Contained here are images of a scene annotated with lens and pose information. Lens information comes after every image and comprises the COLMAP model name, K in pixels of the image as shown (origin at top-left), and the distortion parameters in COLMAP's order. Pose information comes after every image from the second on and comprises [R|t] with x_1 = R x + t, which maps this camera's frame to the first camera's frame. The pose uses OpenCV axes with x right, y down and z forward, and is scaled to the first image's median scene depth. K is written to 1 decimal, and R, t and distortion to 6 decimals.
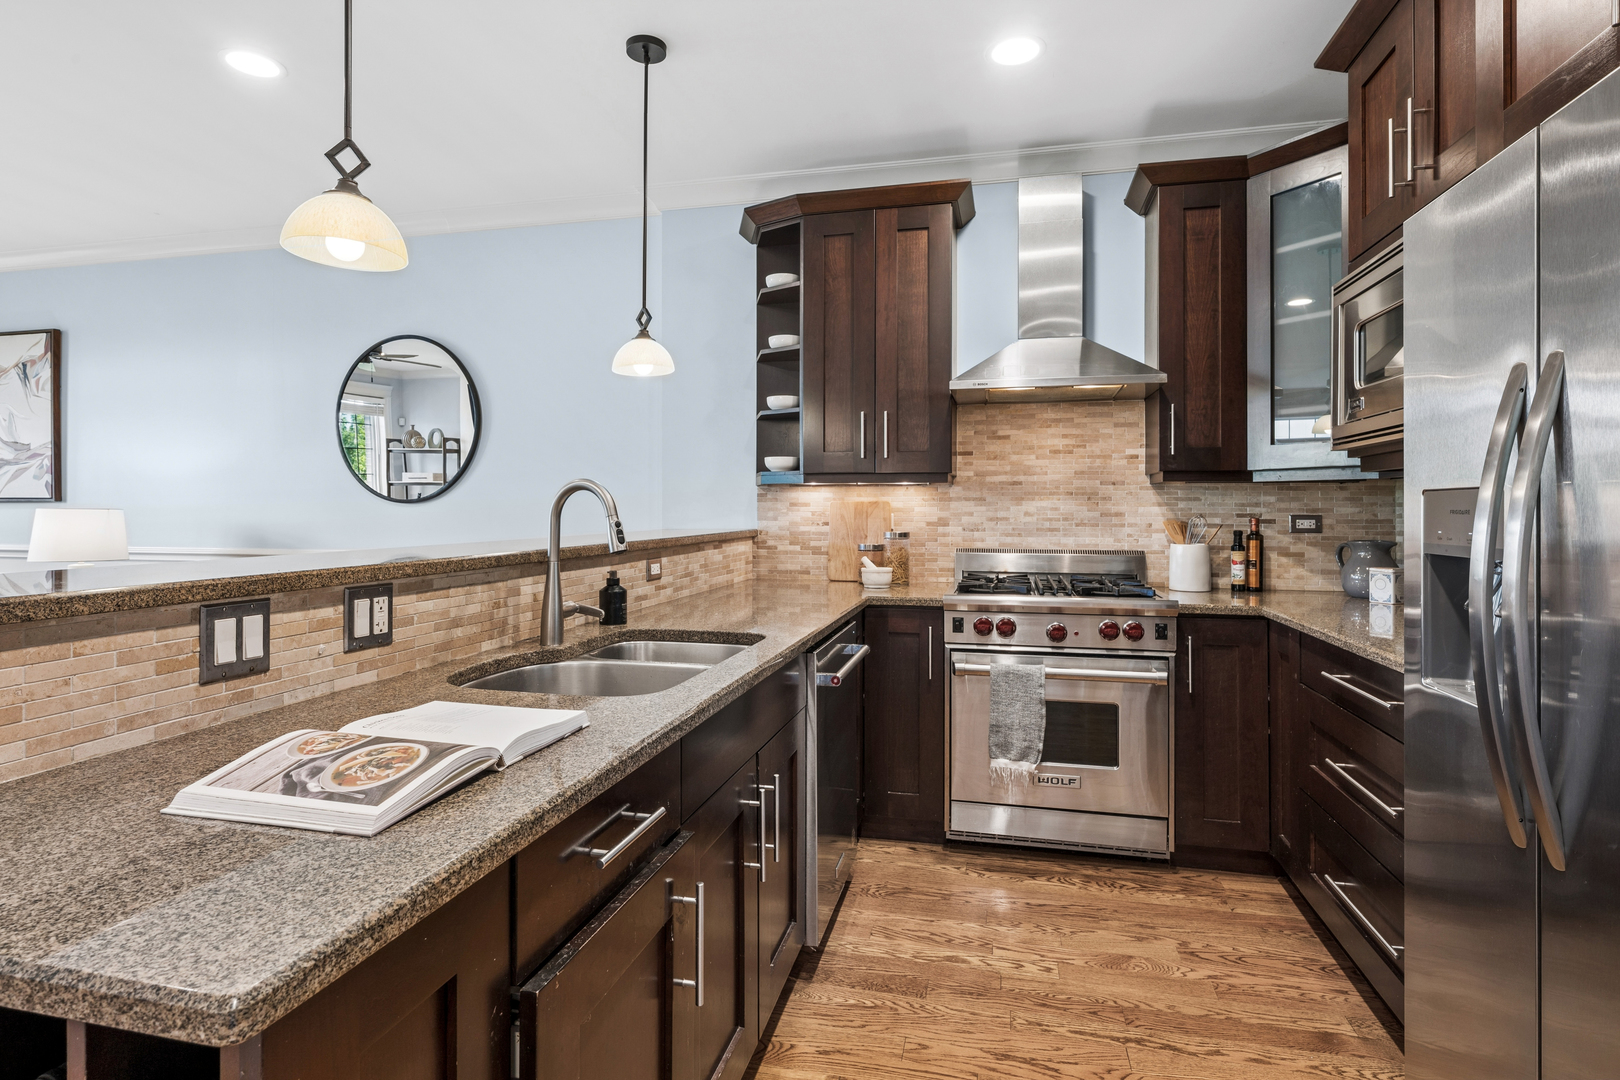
lens RADIAL K [[847.6, 0, 818.6], [0, 847.6, 537.5], [0, 0, 1]] dist [-0.002001, -0.000749]
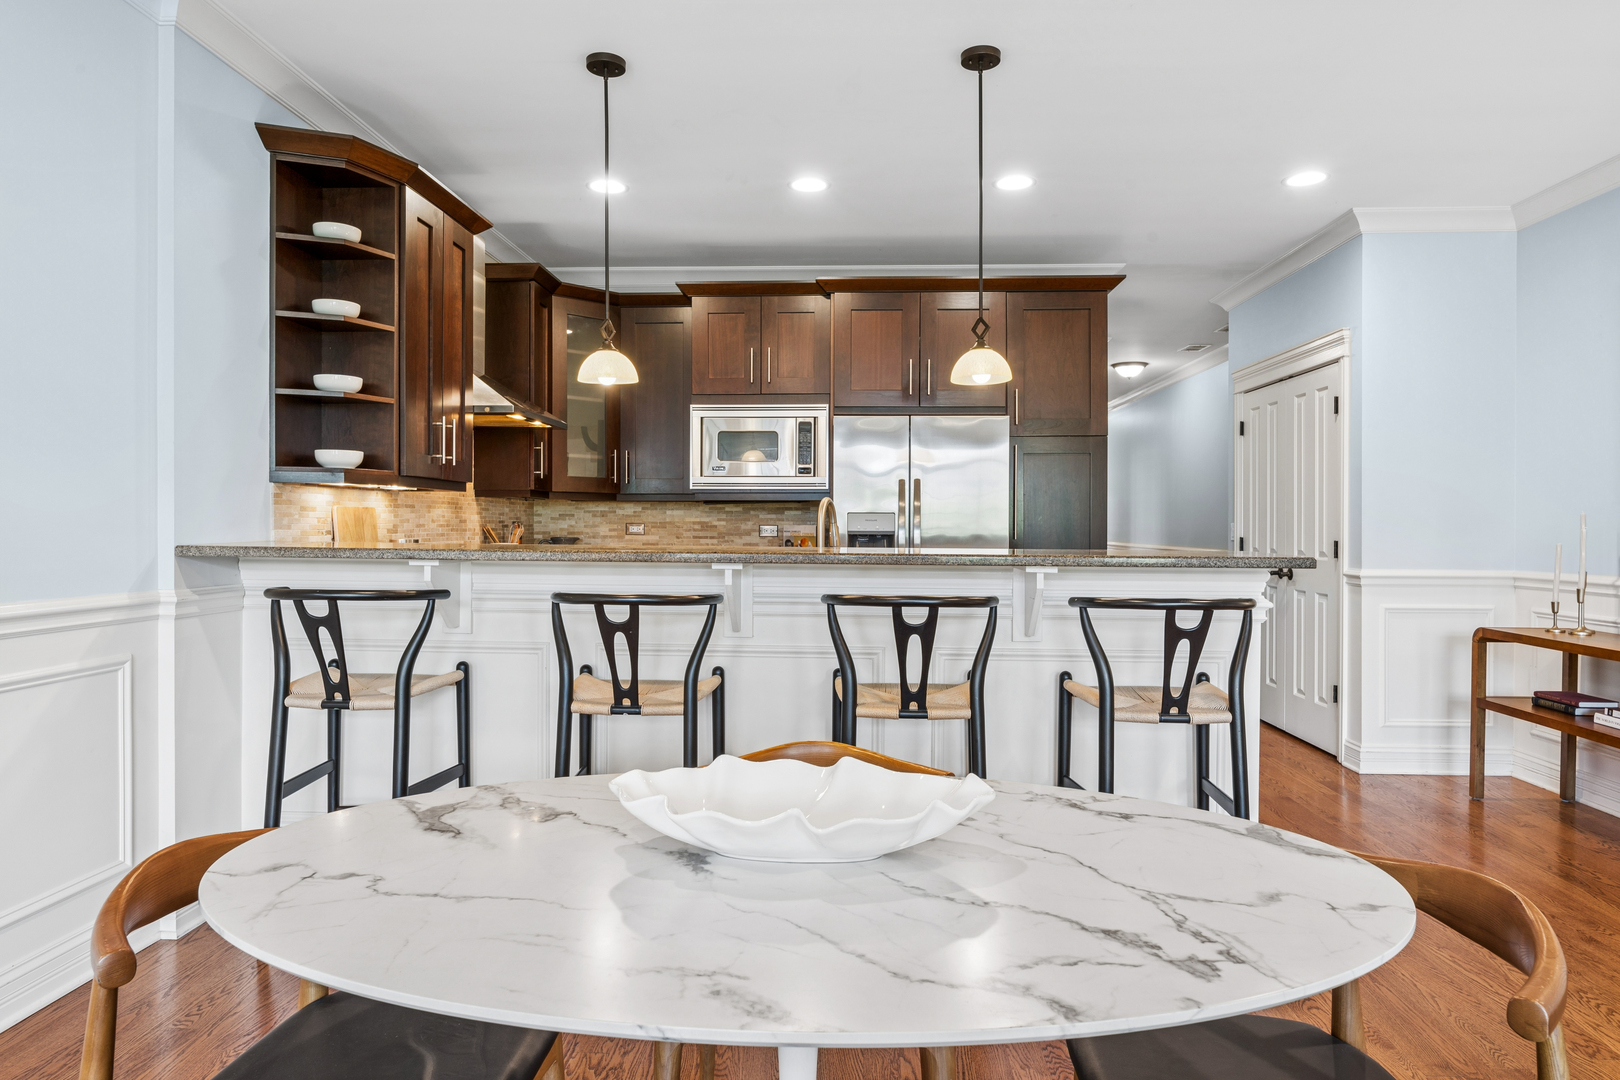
lens RADIAL K [[957.8, 0, 810.0], [0, 957.8, 540.0], [0, 0, 1]] dist [-0.012552, -0.001025]
pose [[-0.189083, -0.021063, 0.981735, -1.076204], [0.022933, 0.999403, 0.025859, -0.023955], [-0.981693, 0.027404, -0.188487, 0.768776]]
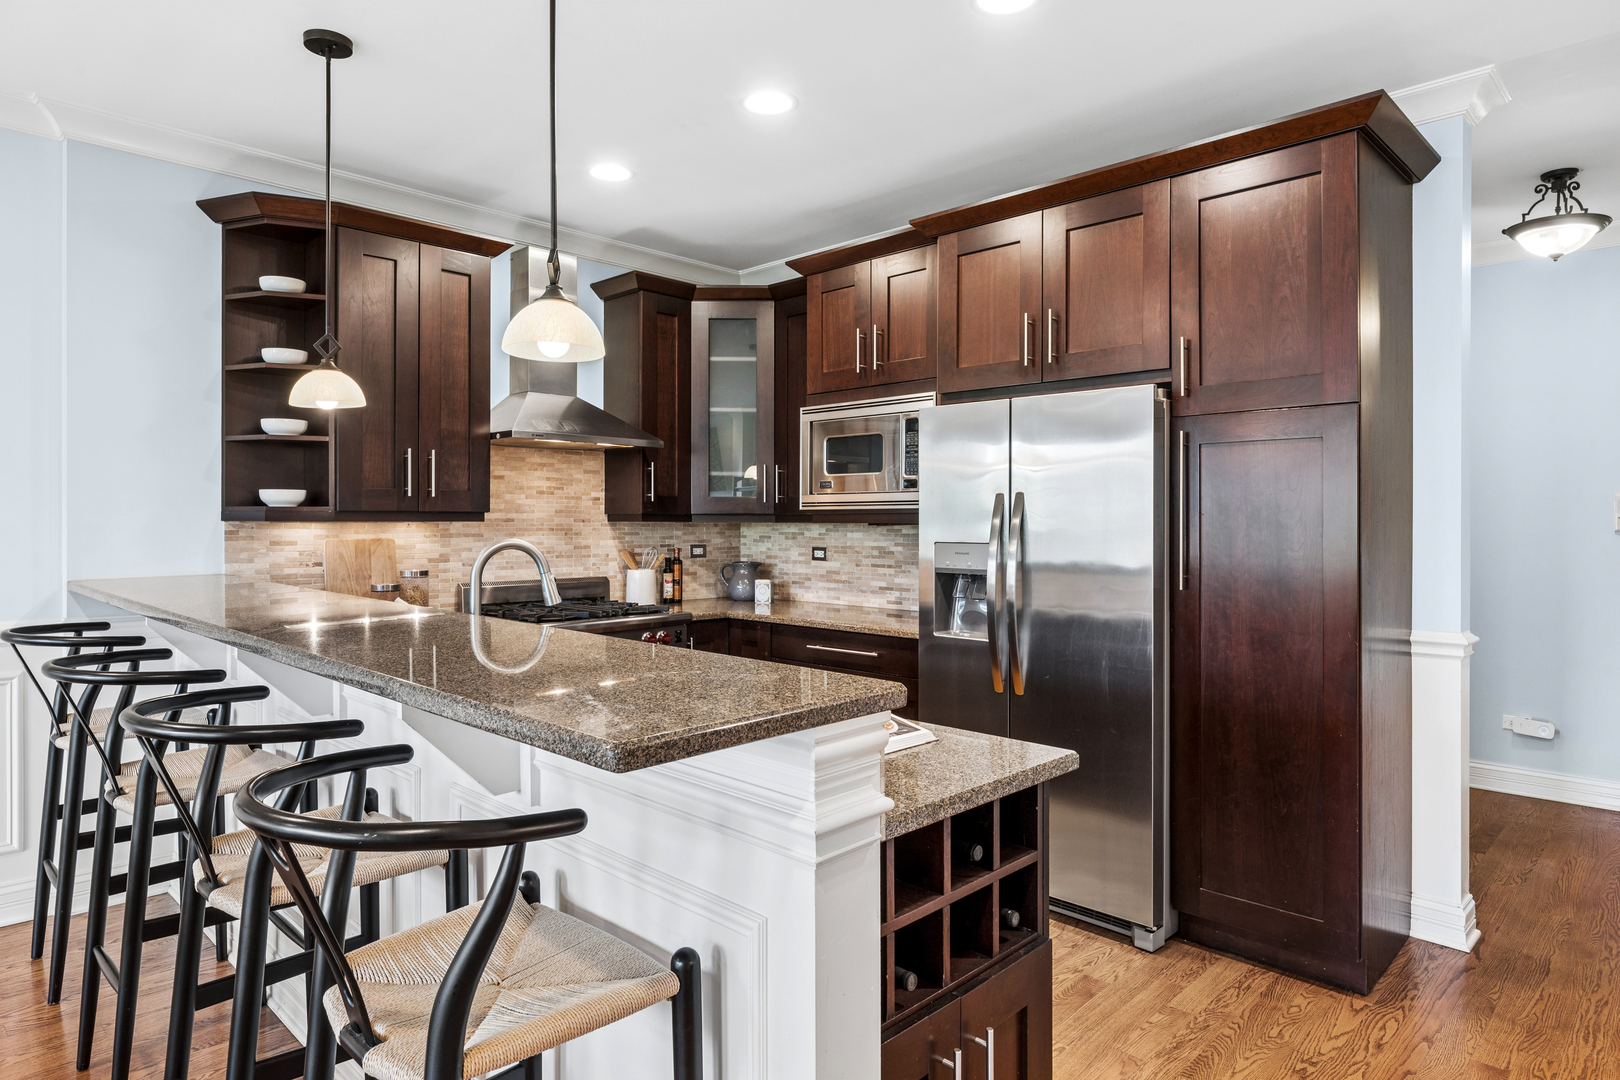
lens RADIAL K [[957.8, 0, 810.0], [0, 957.8, 540.0], [0, 0, 1]] dist [-0.012552, -0.001025]
pose [[0.504796, -0.019794, 0.863012, -0.639332], [0.025800, 0.999636, 0.007836, -0.039143], [-0.862853, 0.018310, 0.505123, 0.053579]]
